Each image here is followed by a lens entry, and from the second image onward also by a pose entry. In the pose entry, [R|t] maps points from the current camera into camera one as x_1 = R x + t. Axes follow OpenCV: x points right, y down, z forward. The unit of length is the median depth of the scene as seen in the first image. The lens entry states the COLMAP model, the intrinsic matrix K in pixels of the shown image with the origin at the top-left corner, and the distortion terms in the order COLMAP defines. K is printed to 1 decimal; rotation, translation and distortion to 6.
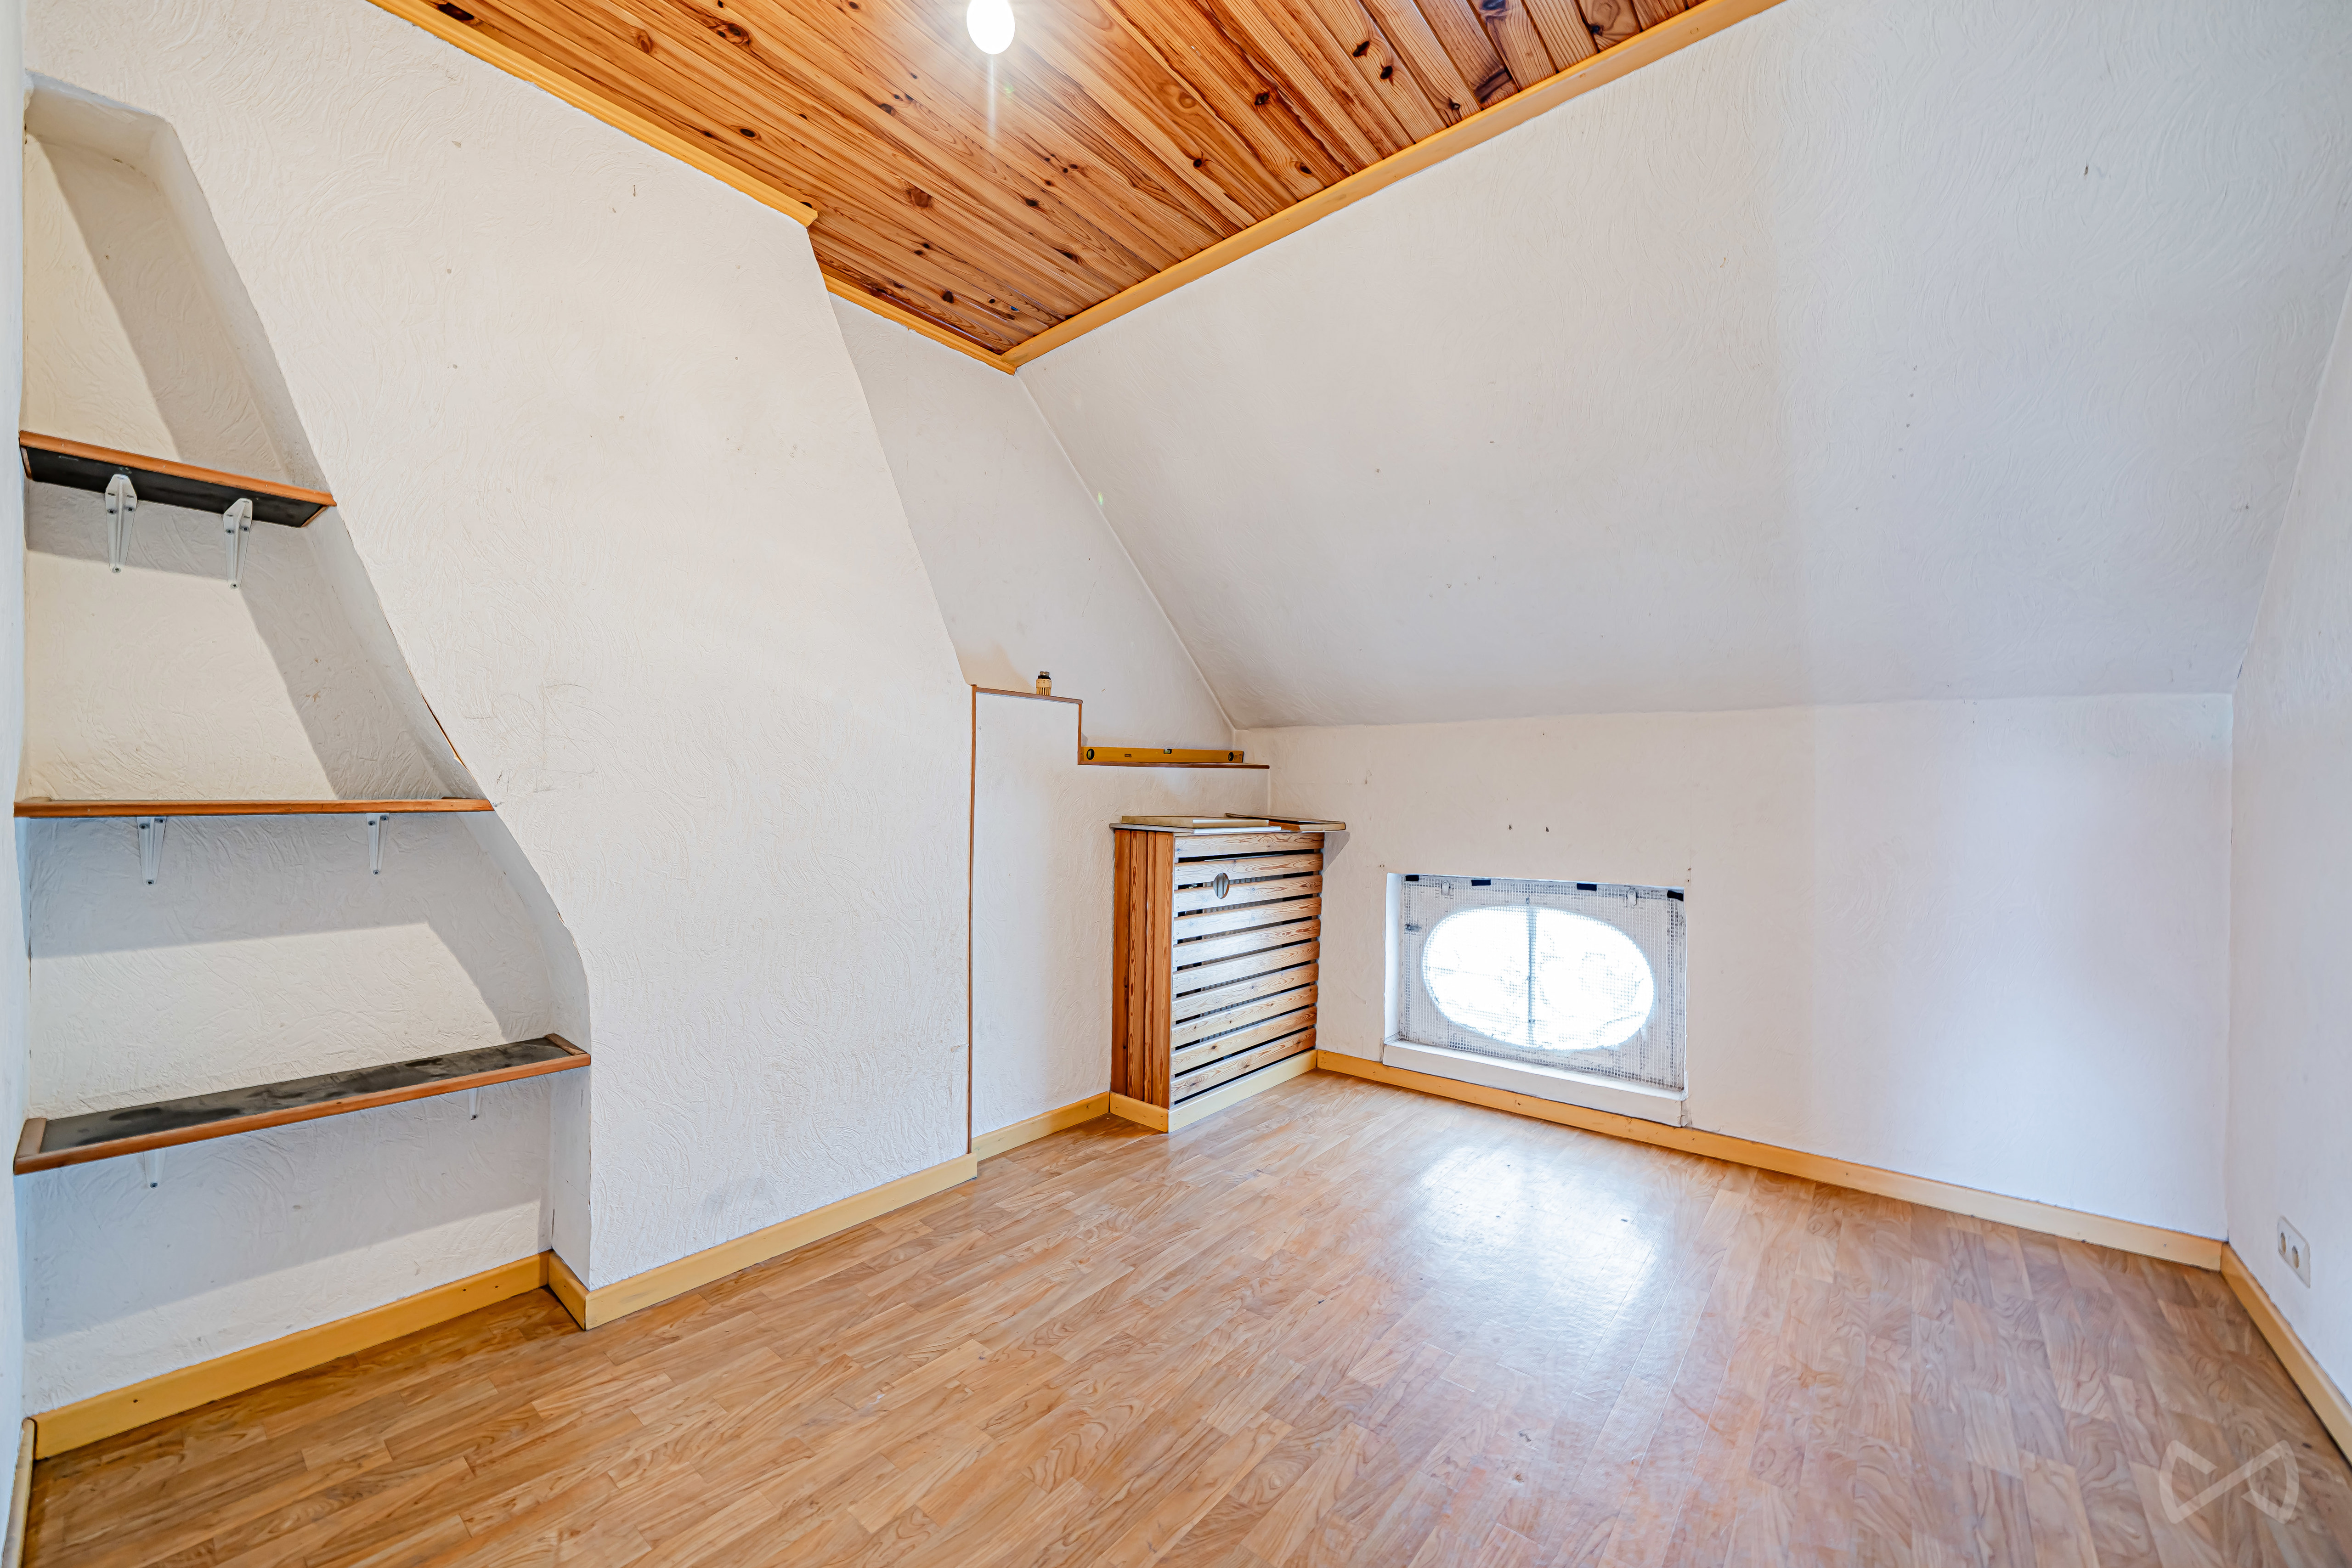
lens RADIAL K [[898.4, 0, 1164.1], [0, 898.4, 792.5], [0, 0, 1]] dist [-0.001117, -0.000098]
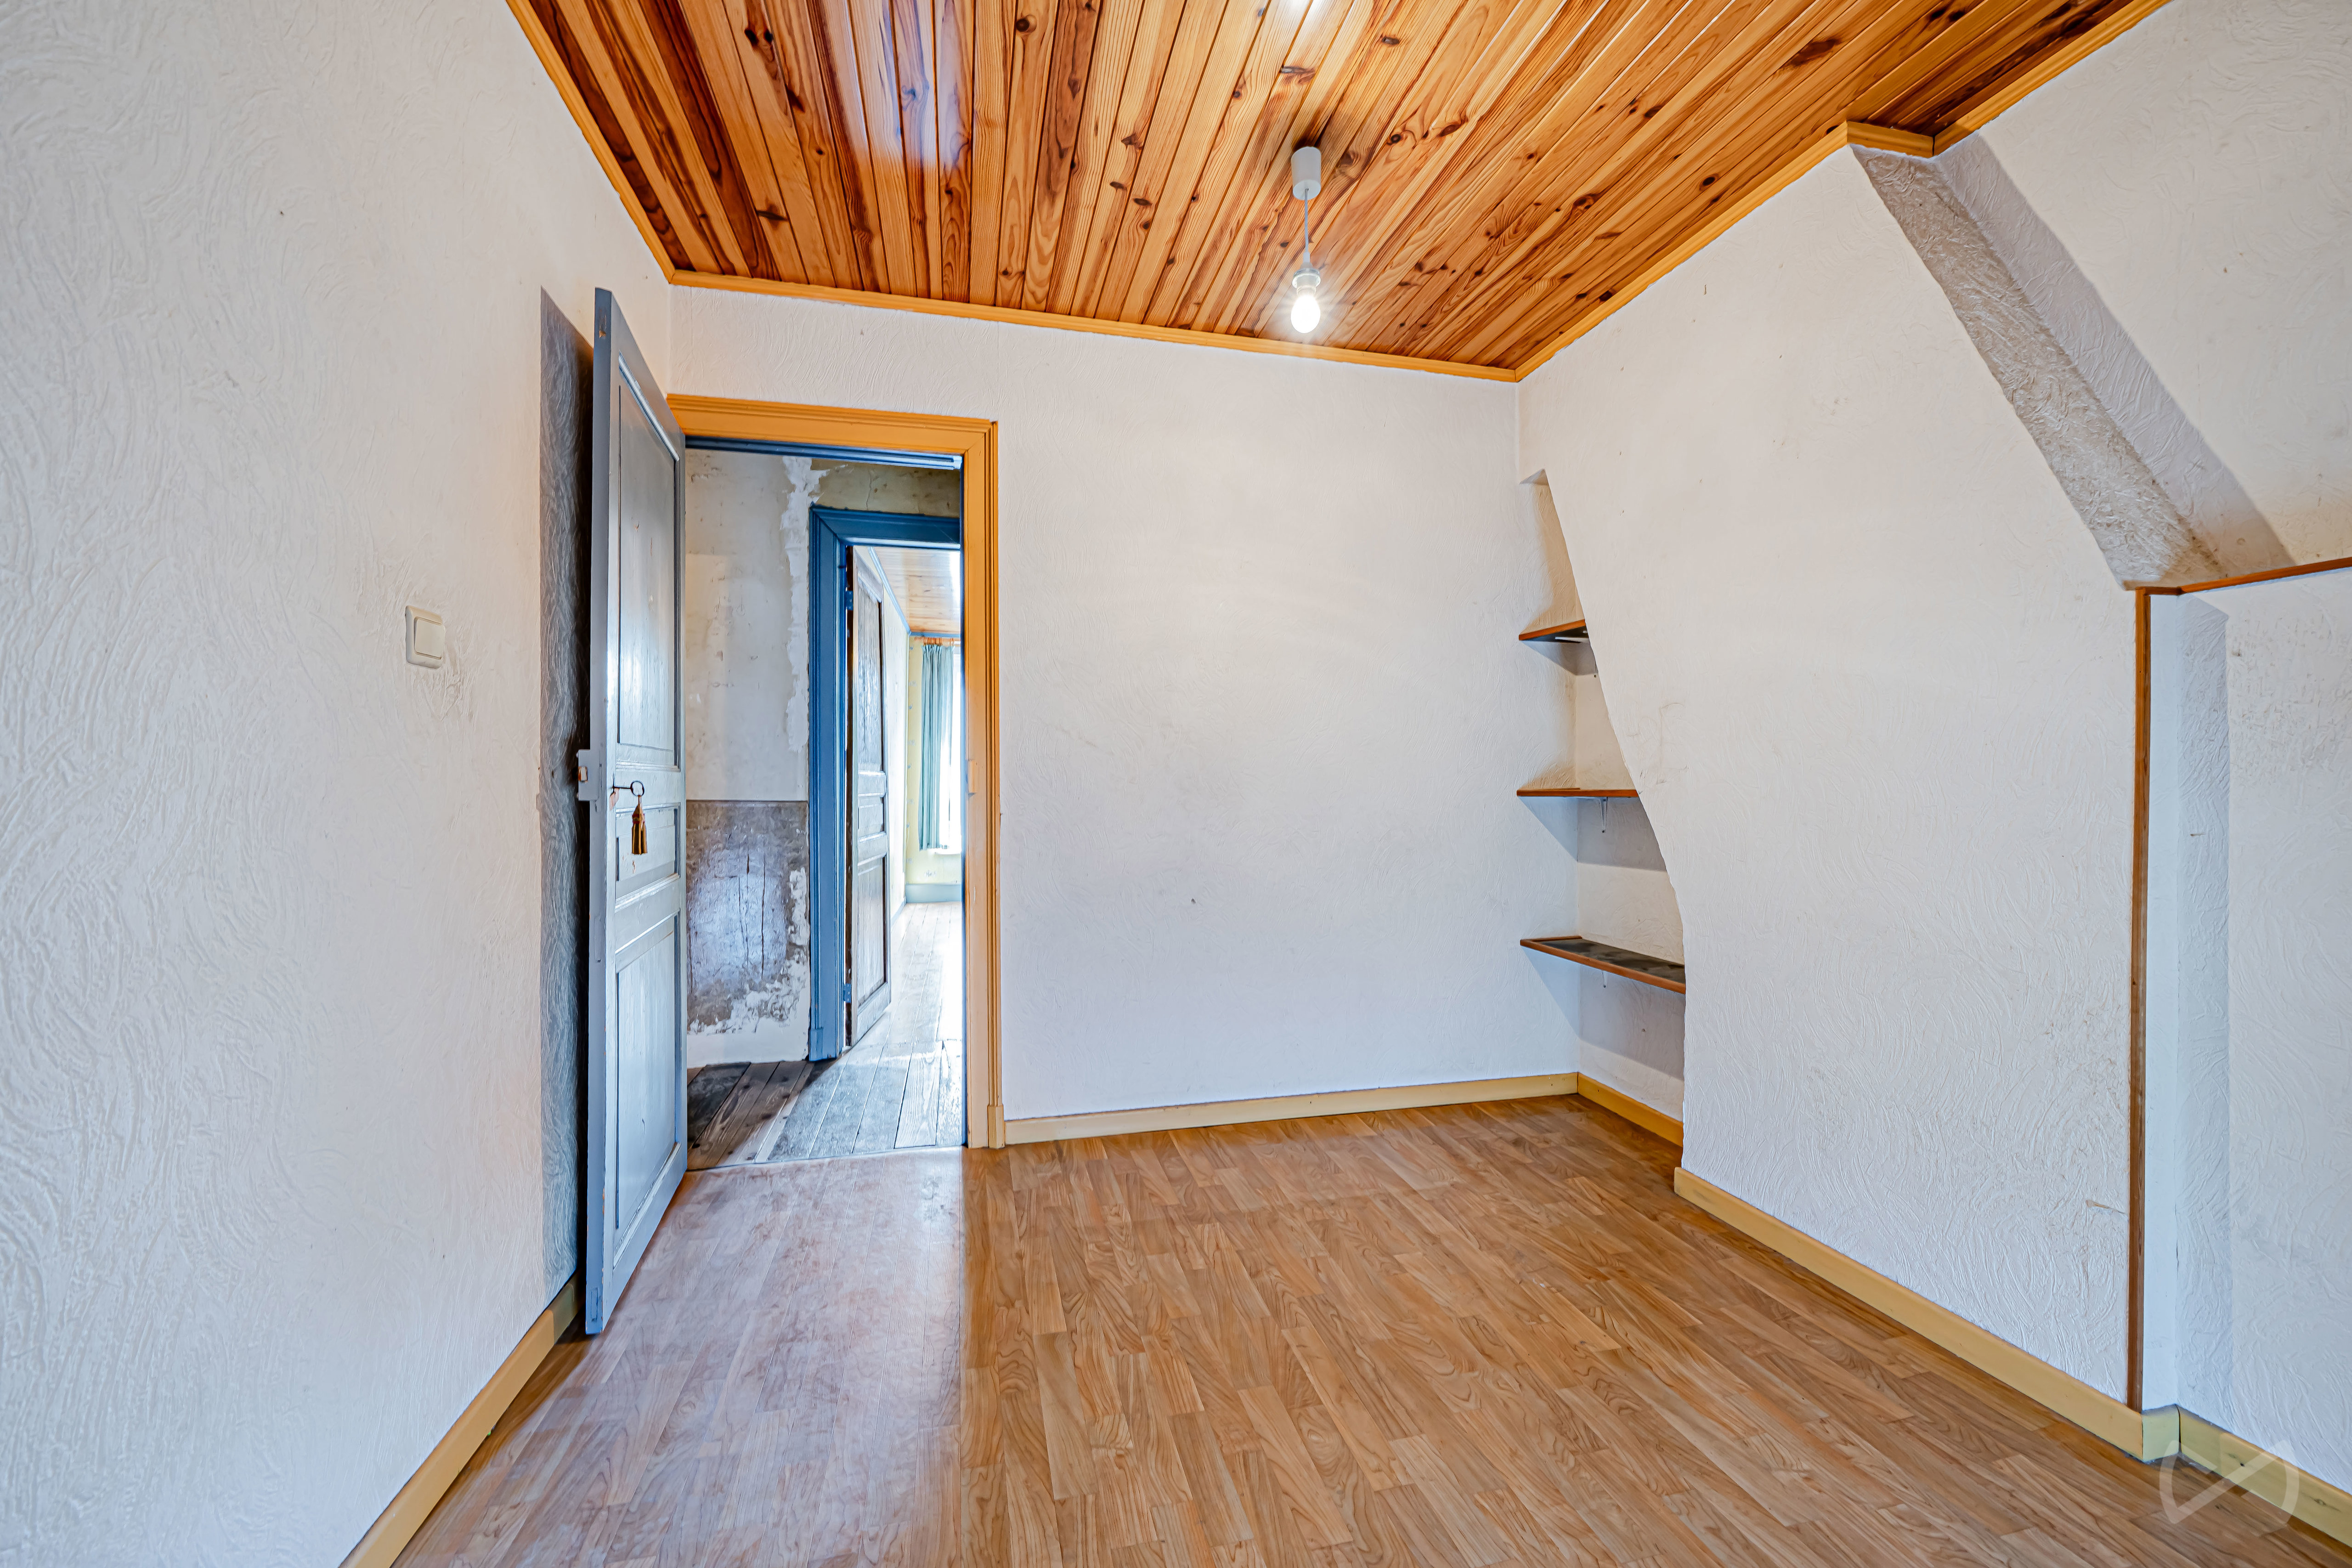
lens RADIAL K [[898.6, 0, 1167.6], [0, 898.6, 786.3], [0, 0, 1]] dist [-0.001117, -0.000098]
pose [[-0.602131, -0.008020, -0.798357, 0.829483], [-0.002503, 0.999964, -0.008157, 0.017438], [0.798393, -0.002913, -0.602130, 1.162103]]
